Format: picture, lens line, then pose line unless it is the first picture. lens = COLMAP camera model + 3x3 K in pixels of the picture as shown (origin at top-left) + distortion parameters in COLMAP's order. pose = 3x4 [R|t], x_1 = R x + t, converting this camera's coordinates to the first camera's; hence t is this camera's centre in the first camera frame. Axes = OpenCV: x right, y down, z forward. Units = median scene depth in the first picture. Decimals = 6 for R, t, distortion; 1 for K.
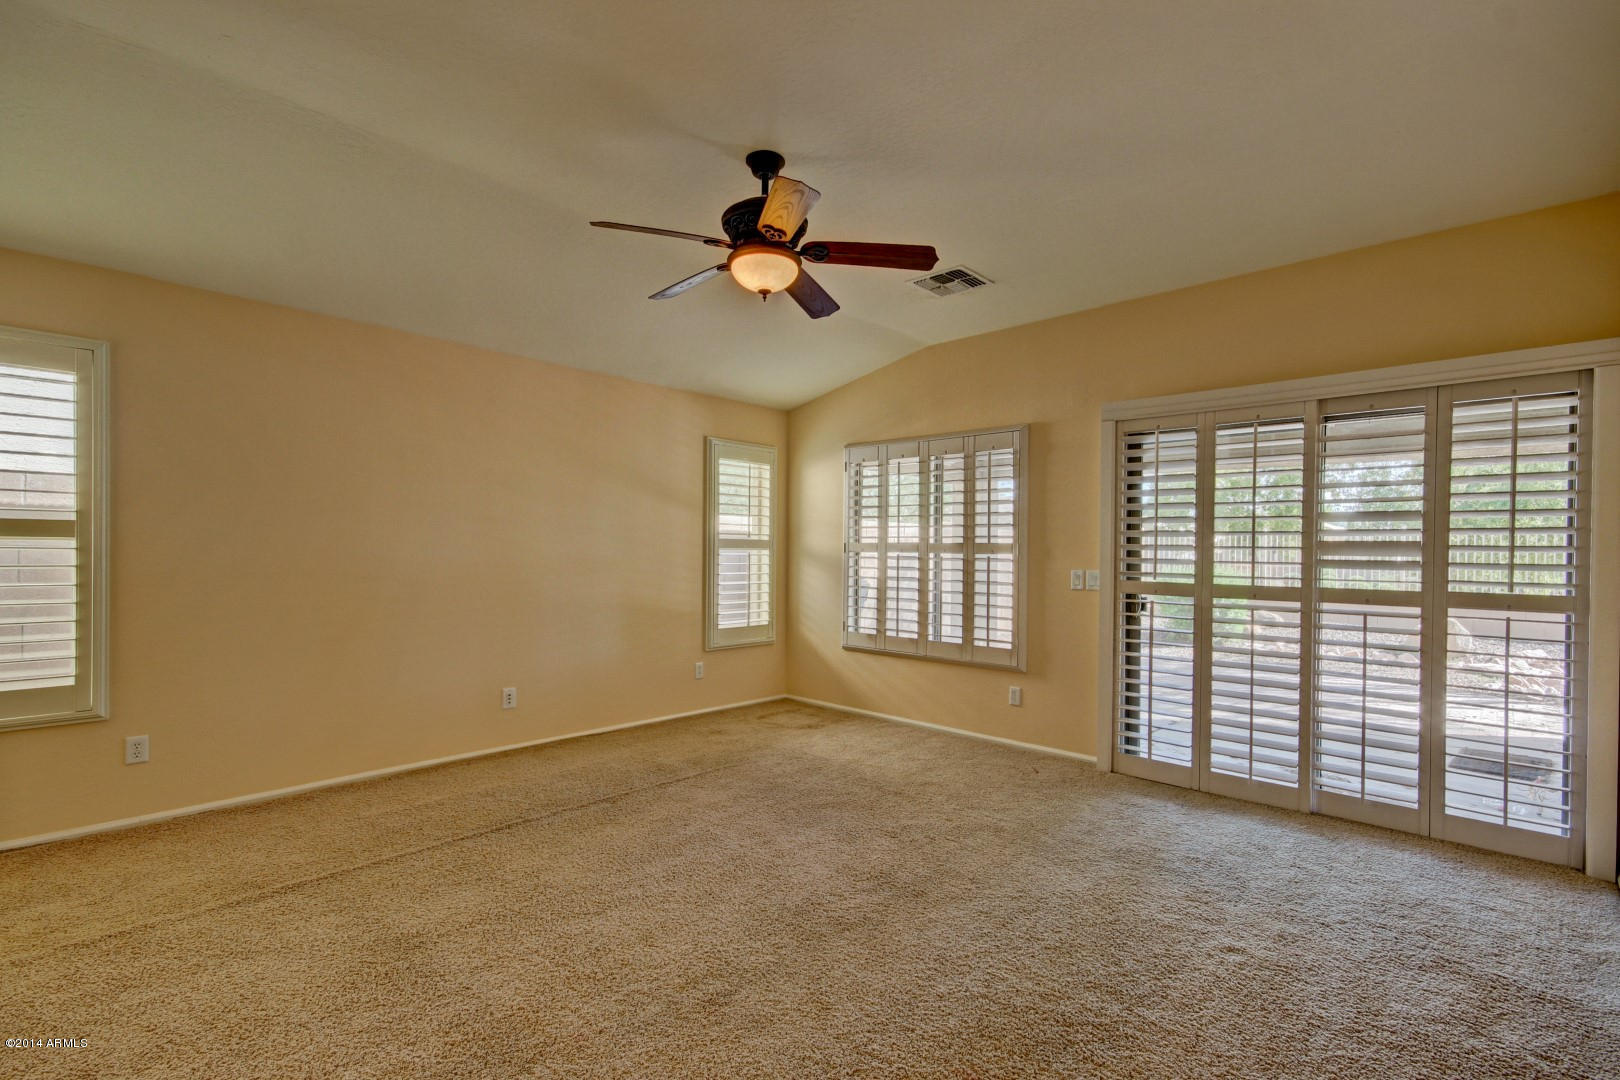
lens RADIAL K [[740.0, 0, 812.1], [0, 740.0, 557.2], [0, 0, 1]] dist [0.018503, 0.000051]
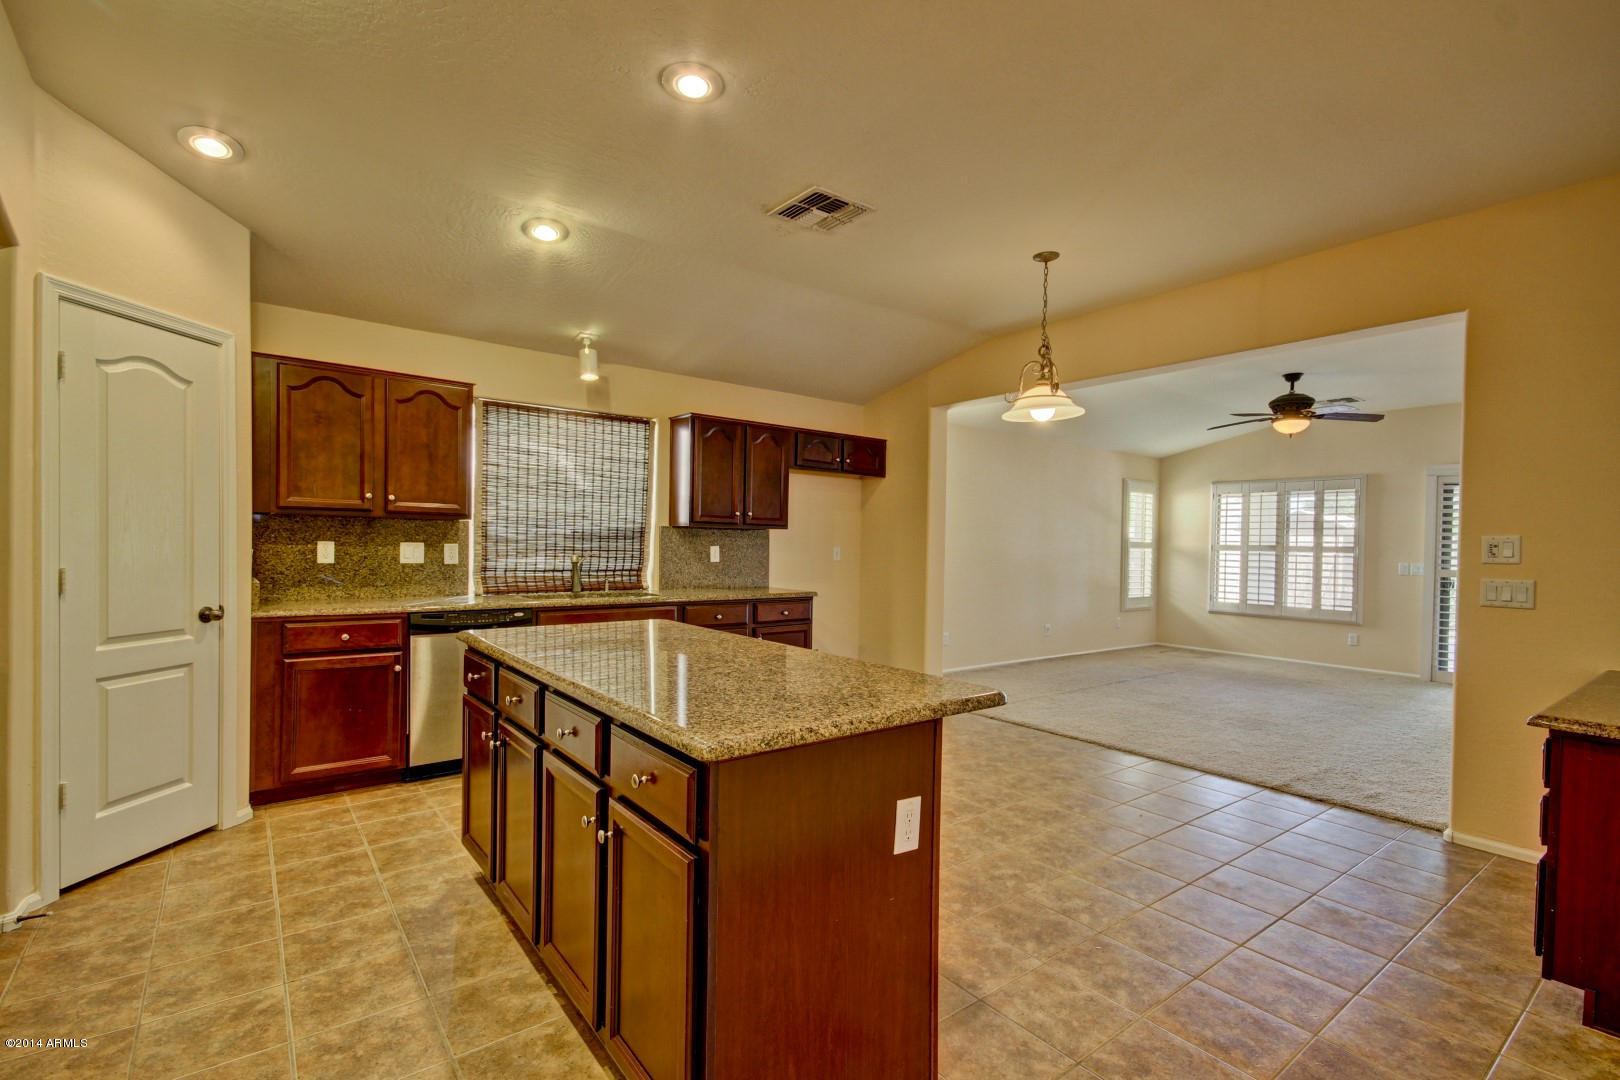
lens RADIAL K [[740.0, 0, 812.1], [0, 740.0, 557.2], [0, 0, 1]] dist [0.018503, 0.000051]
pose [[0.987264, 0.010347, -0.158752, -0.623094], [-0.008945, 0.999914, 0.009547, -0.000243], [0.158837, -0.008005, 0.987272, -0.794220]]
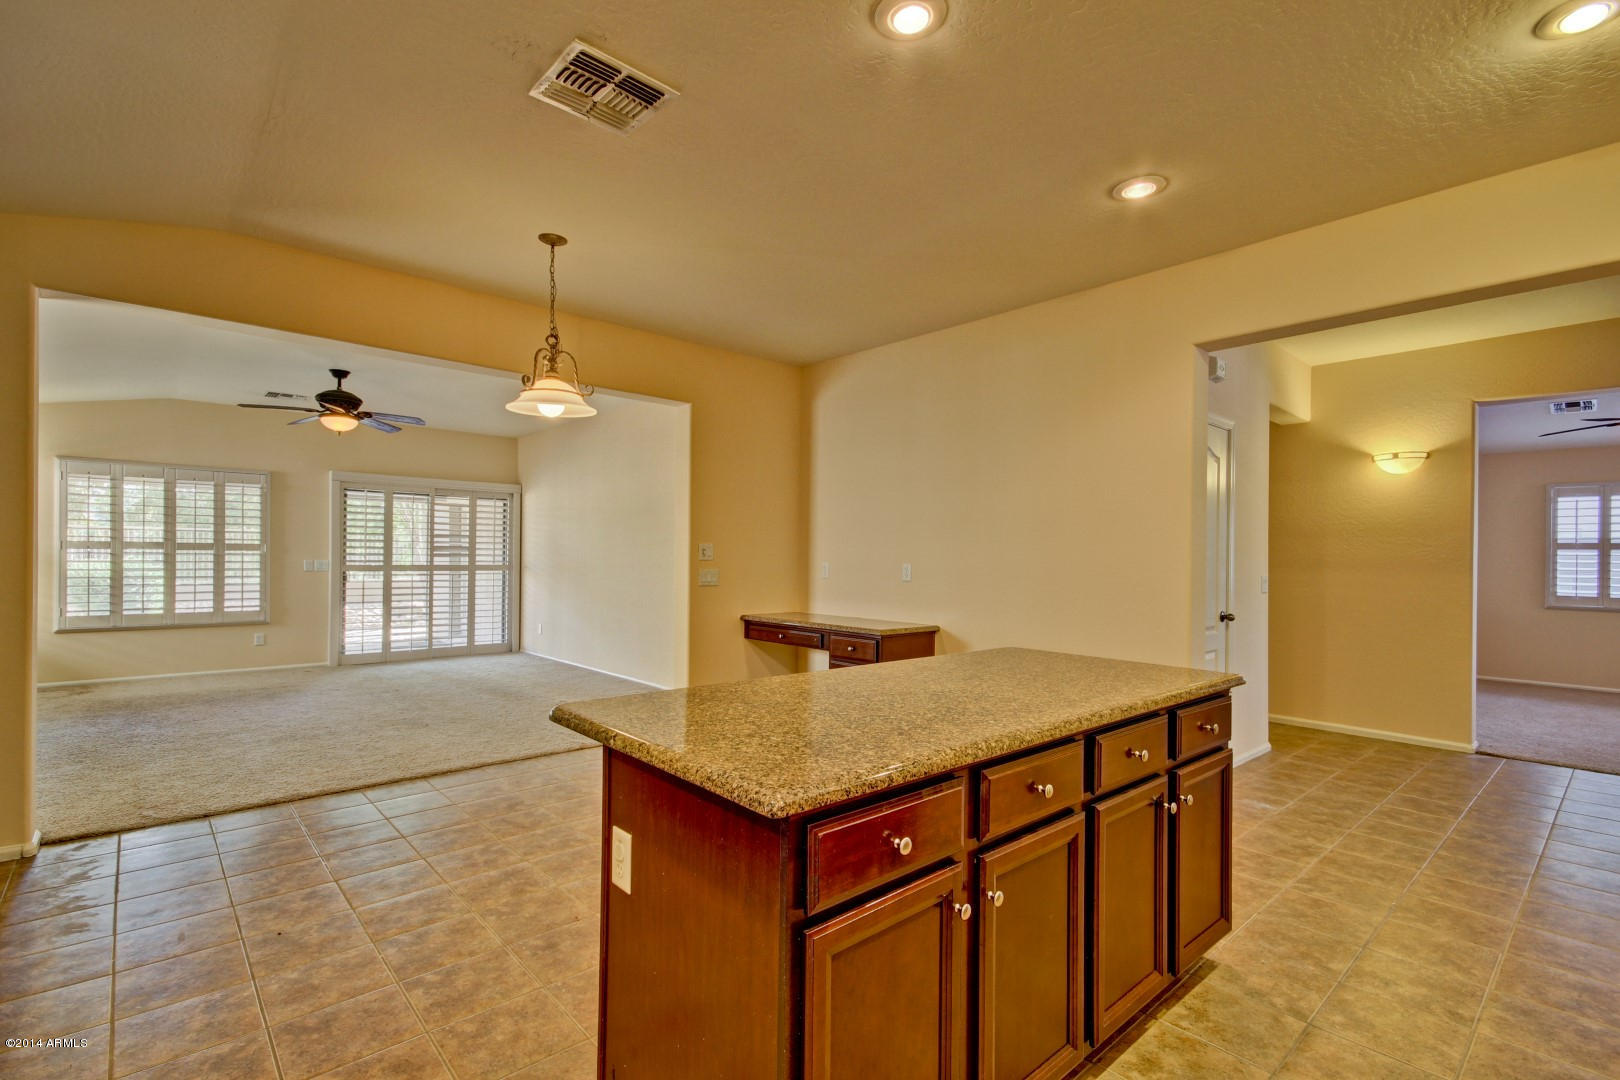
lens RADIAL K [[740.0, 0, 812.1], [0, 740.0, 557.2], [0, 0, 1]] dist [0.018503, 0.000051]
pose [[0.082733, -0.010852, 0.996513, -1.188671], [-0.002265, 0.999936, 0.011077, -0.010330], [-0.996569, -0.003174, 0.082703, -0.312728]]
